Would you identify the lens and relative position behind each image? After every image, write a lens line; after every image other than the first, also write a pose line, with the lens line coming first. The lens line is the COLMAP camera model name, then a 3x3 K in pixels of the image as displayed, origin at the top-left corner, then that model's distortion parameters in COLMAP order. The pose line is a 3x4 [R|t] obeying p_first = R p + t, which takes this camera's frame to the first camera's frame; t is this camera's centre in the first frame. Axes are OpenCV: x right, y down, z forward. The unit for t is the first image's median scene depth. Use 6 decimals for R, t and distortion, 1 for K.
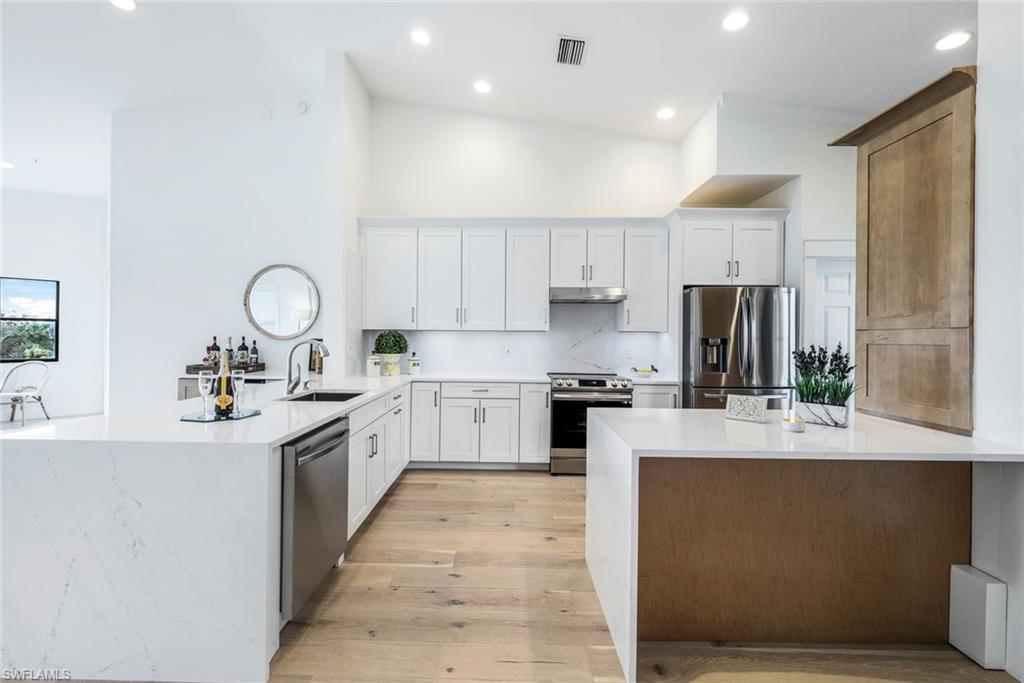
lens RADIAL K [[419.5, 0, 511.6], [0, 419.5, 333.9], [0, 0, 1]] dist [-0.000317, 0.000055]
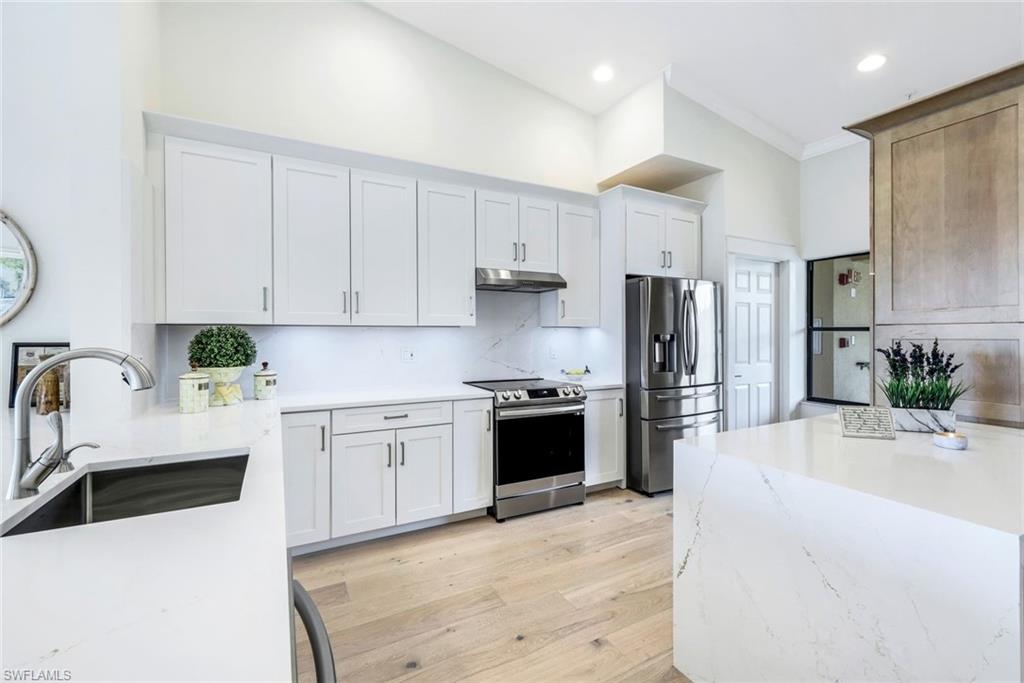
lens RADIAL K [[425.9, 0, 510.8], [0, 425.9, 332.5], [0, 0, 1]] dist [-0.002949, 0.000041]
pose [[0.881596, -0.008258, 0.471932, -0.228950], [0.004939, 0.999954, 0.008271, -0.001864], [-0.471979, -0.004960, 0.881596, 0.327208]]
